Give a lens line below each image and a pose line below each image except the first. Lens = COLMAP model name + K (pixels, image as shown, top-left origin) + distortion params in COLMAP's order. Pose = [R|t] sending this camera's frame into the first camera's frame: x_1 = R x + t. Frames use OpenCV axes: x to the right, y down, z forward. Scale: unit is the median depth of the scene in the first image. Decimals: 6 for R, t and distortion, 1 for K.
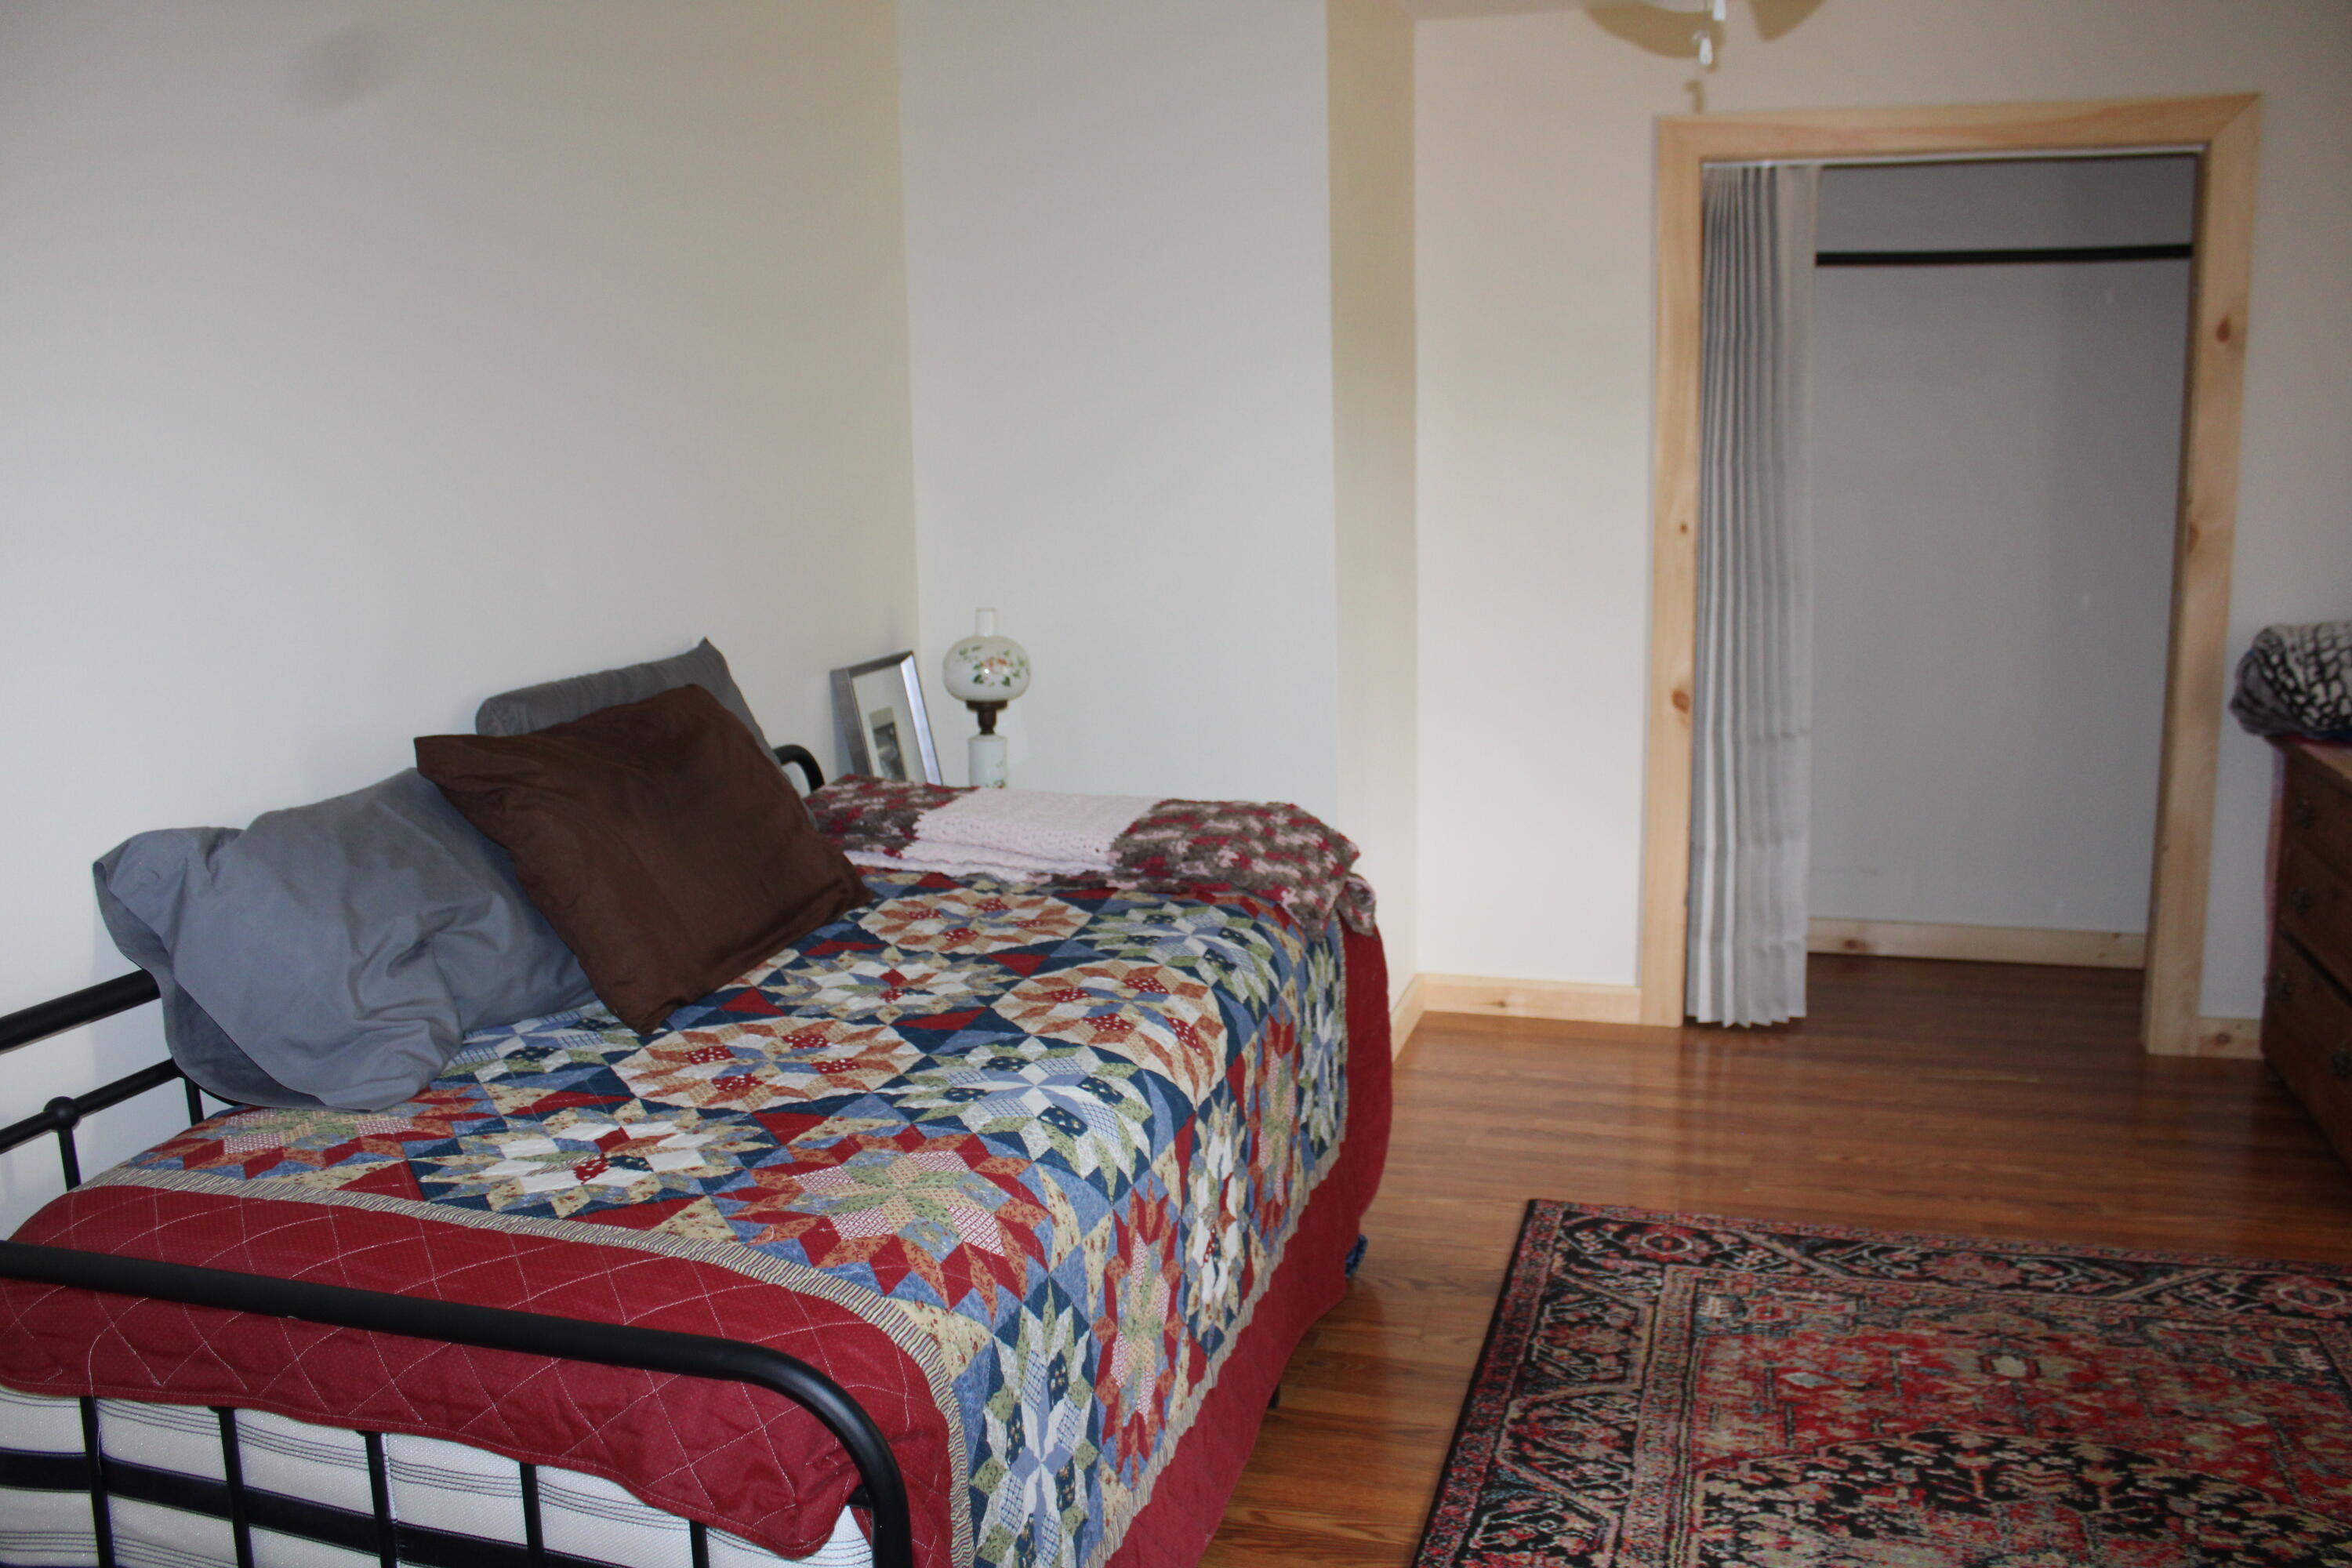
lens RADIAL K [[1968.2, 0, 1184.8], [0, 1968.2, 793.3], [0, 0, 1]] dist [-0.162306, 0.152752]
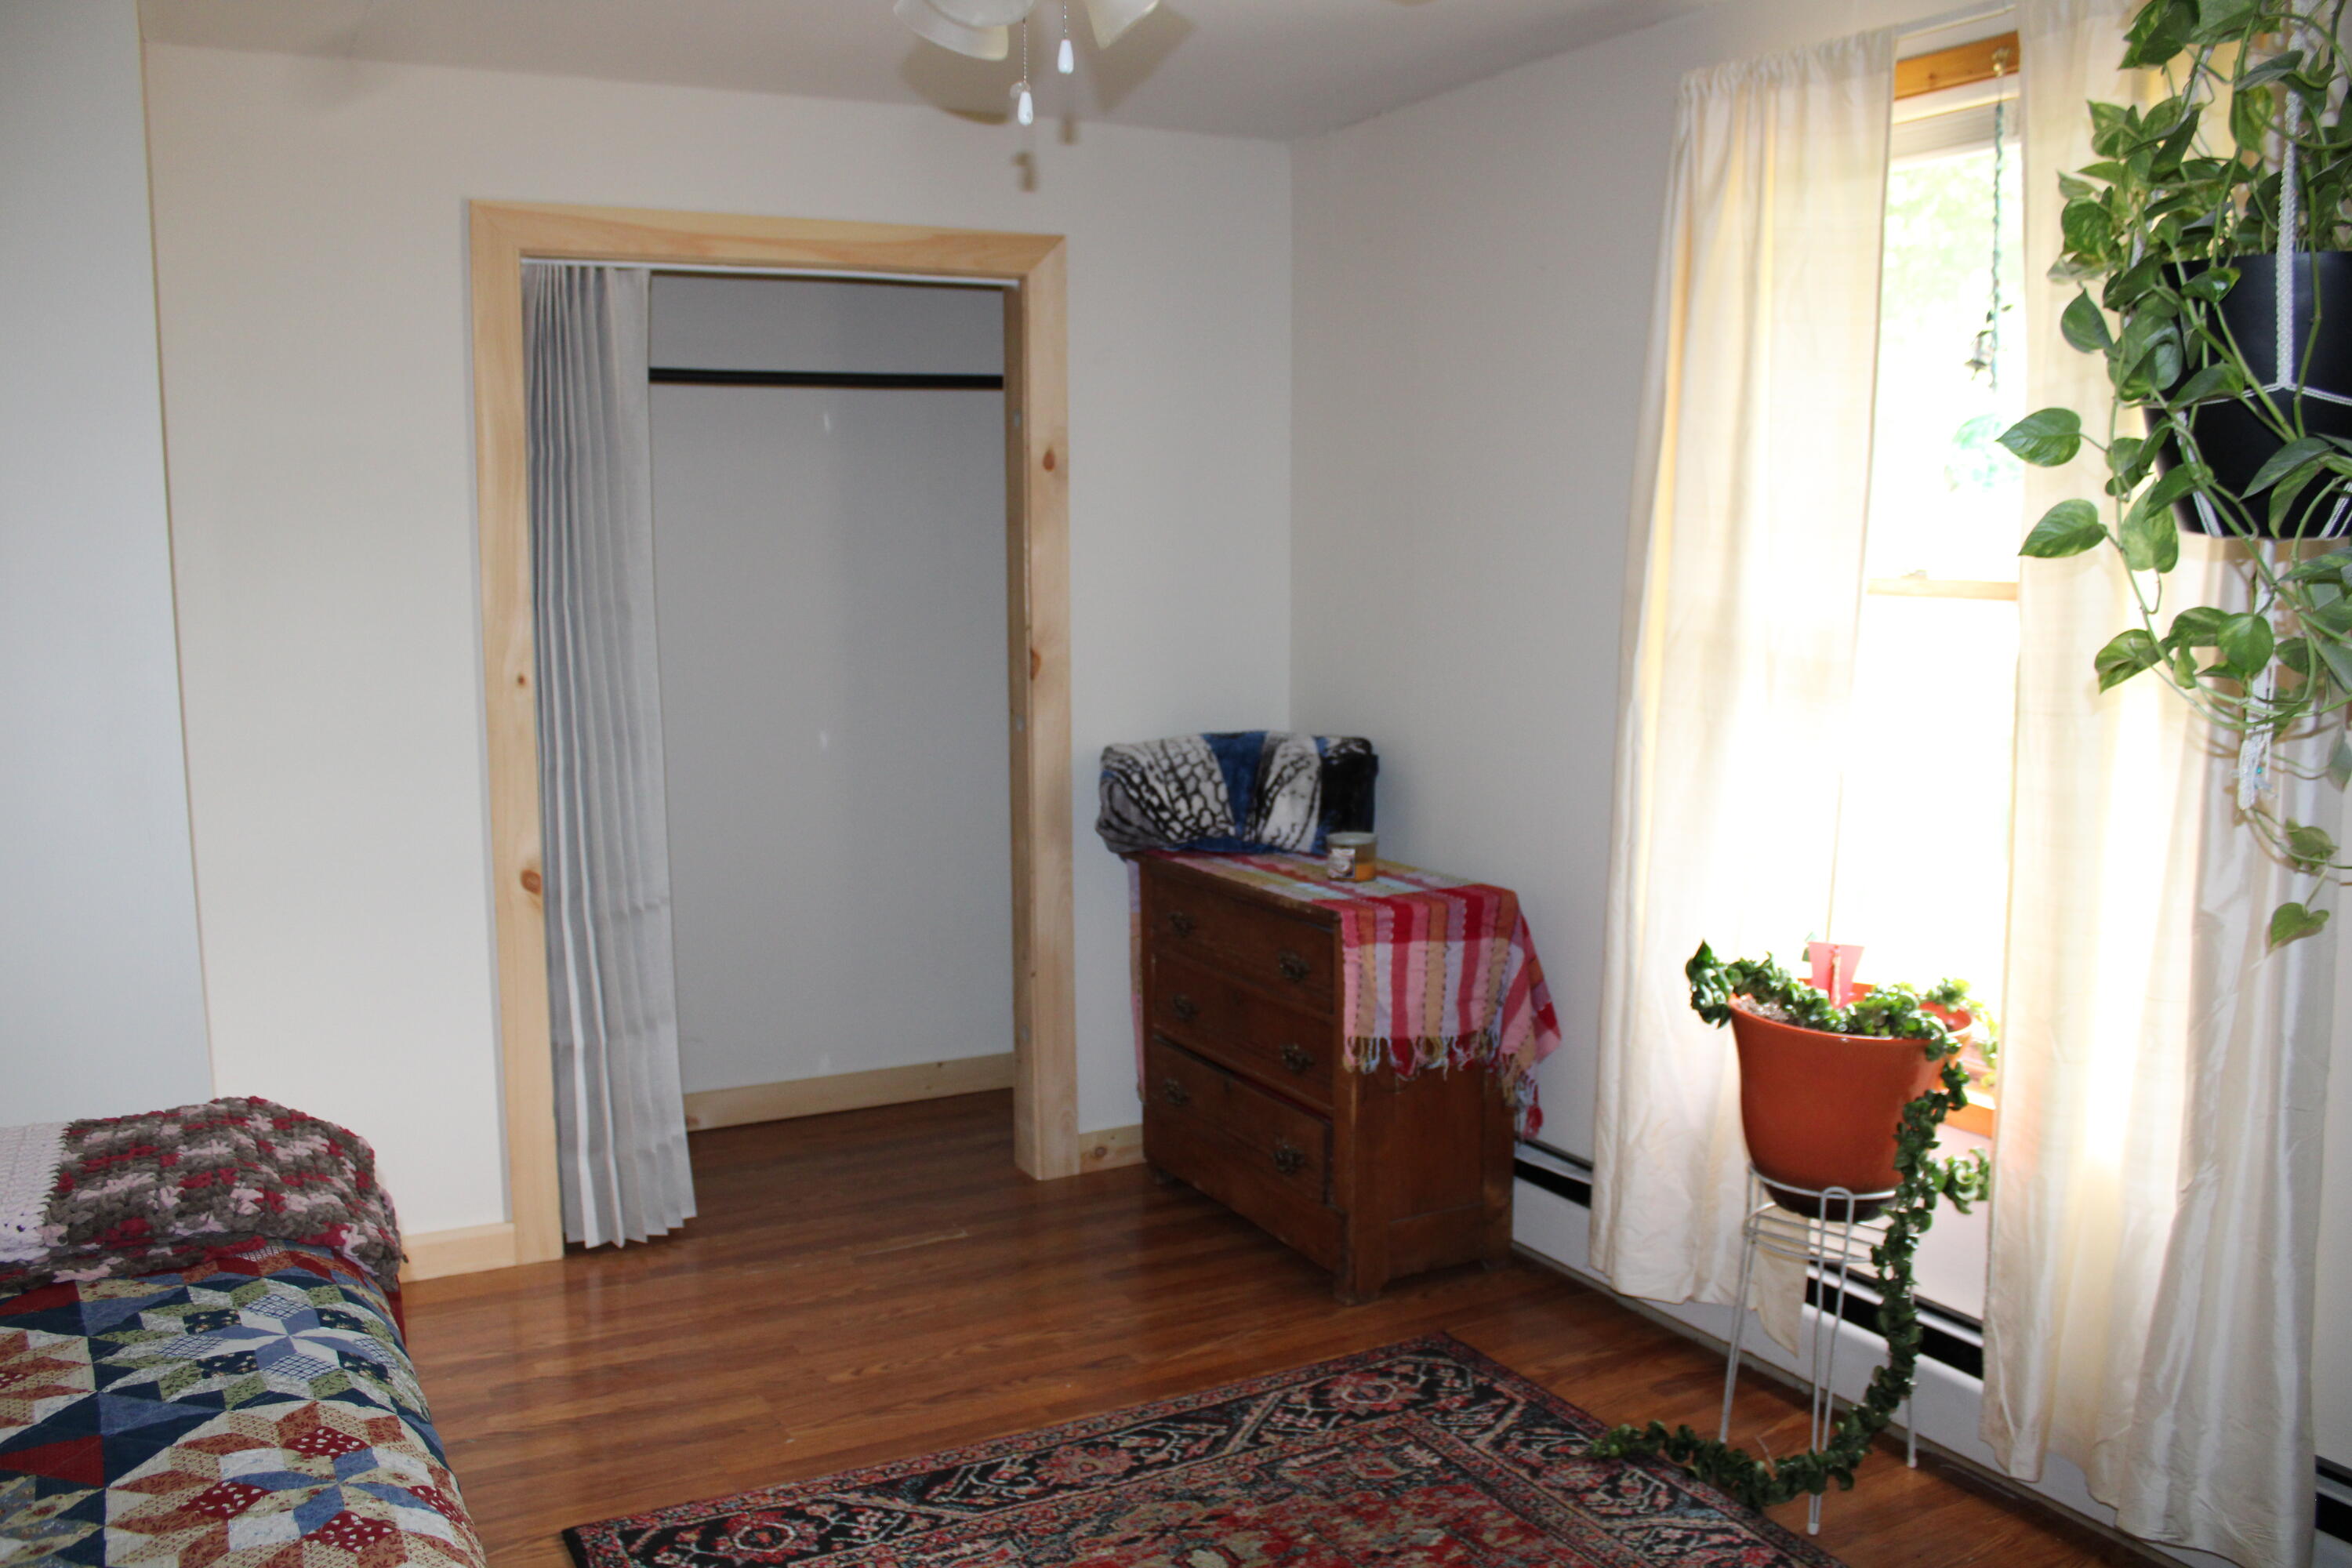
lens RADIAL K [[1968.2, 0, 1184.8], [0, 1968.2, 793.3], [0, 0, 1]] dist [-0.162306, 0.152752]
pose [[0.712094, -0.077713, 0.697770, -0.152361], [0.122637, 0.992344, -0.014635, -0.044756], [-0.691291, 0.095994, 0.716172, 0.223163]]
